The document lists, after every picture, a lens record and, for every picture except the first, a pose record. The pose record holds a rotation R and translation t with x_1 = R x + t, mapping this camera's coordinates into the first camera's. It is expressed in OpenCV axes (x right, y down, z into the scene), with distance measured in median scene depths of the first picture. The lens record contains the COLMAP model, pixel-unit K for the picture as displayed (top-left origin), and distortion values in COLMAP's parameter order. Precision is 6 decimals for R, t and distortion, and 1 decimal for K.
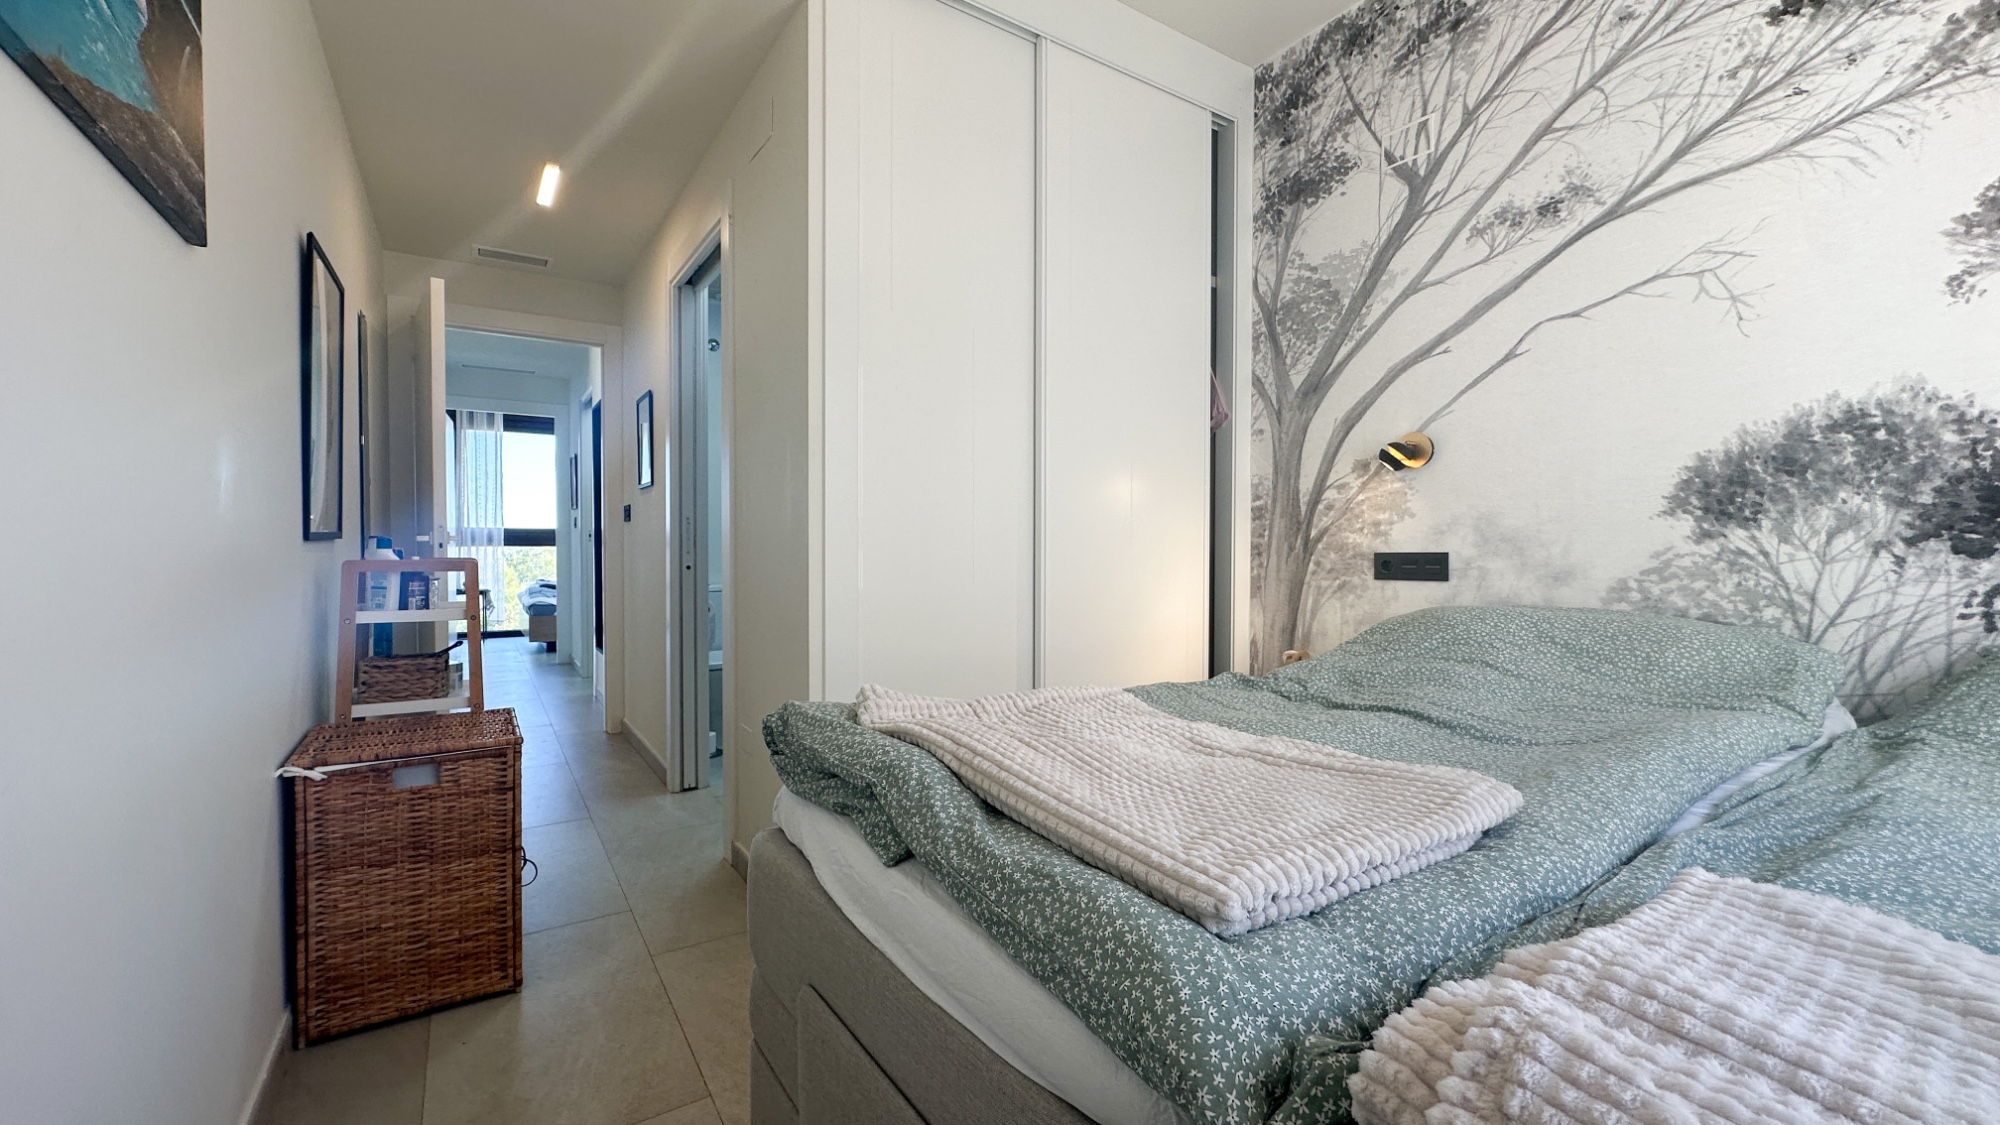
lens RADIAL K [[791.1, 0, 1000.9], [0, 791.1, 555.9], [0, 0, 1]] dist [-0.000713, 0.000029]
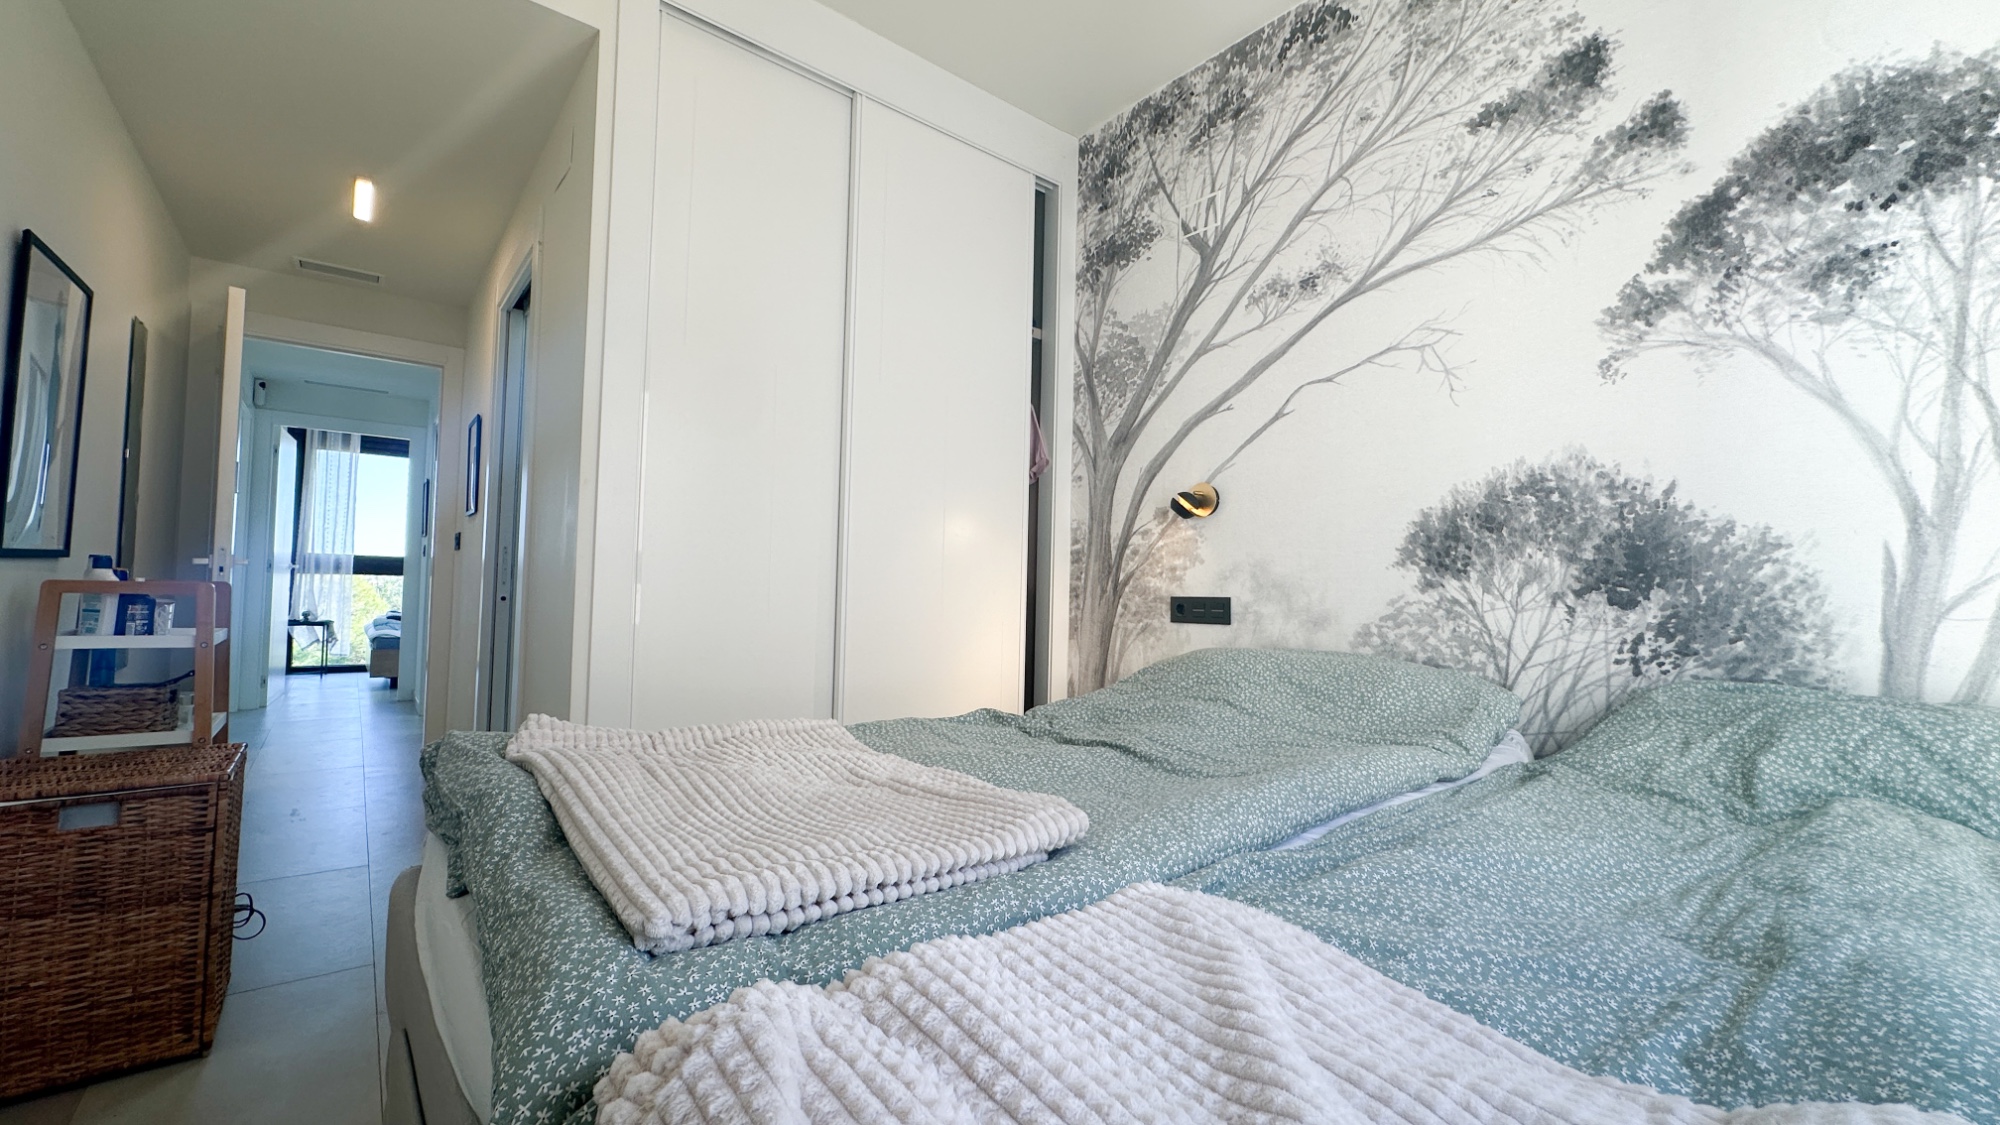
lens RADIAL K [[791.1, 0, 999.8], [0, 791.1, 556.0], [0, 0, 1]] dist [-0.000713, 0.000029]
pose [[0.995105, 0.025934, 0.095362, 0.172571], [-0.020774, 0.998286, -0.054709, 0.005043], [-0.096618, 0.052460, 0.993938, -0.021880]]
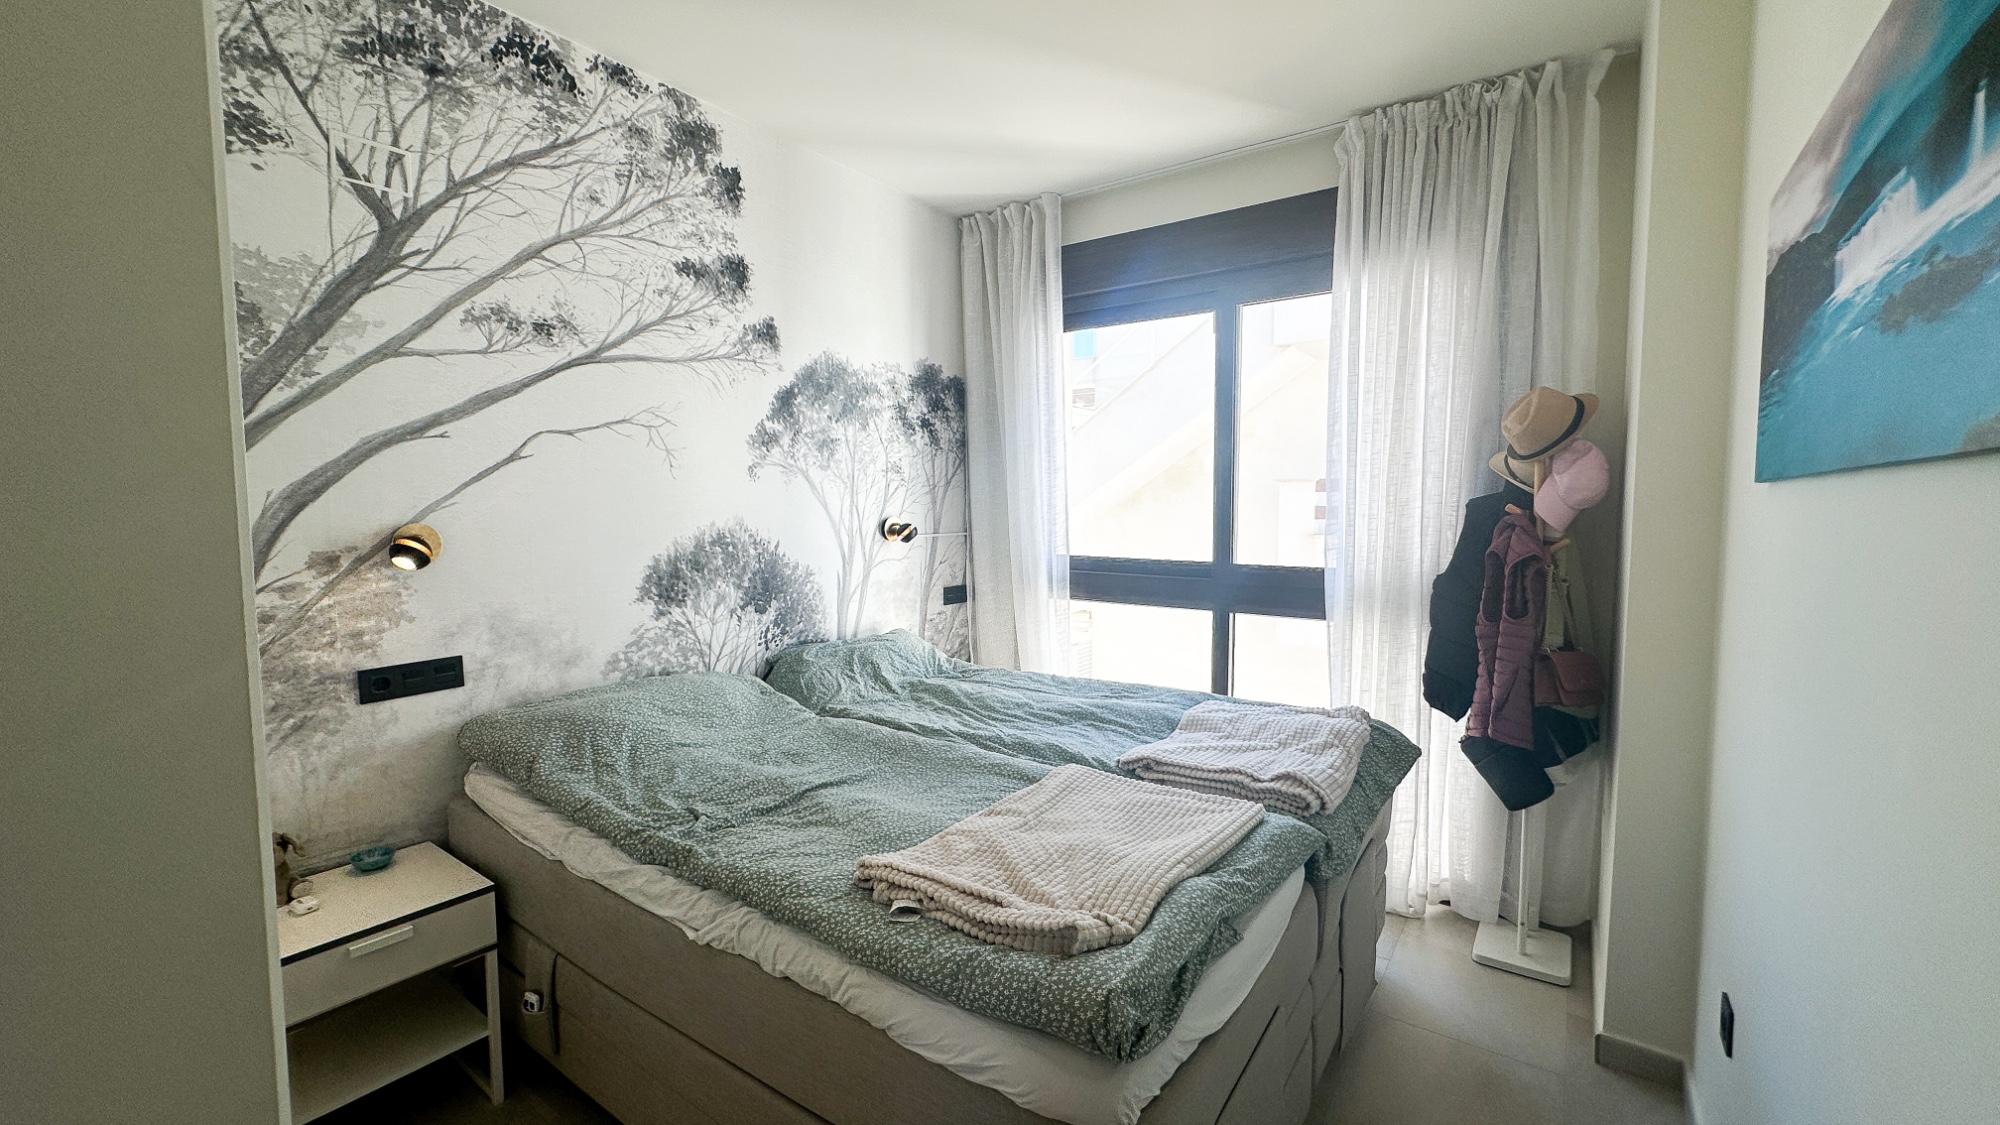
lens RADIAL K [[791.1, 0, 995.4], [0, 791.1, 563.8], [0, 0, 1]] dist [-0.000713, 0.000029]
pose [[-0.336861, -0.069585, 0.938980, -0.551843], [0.022631, 0.996379, 0.081957, -0.188155], [-0.941282, 0.048858, -0.334066, 0.779048]]
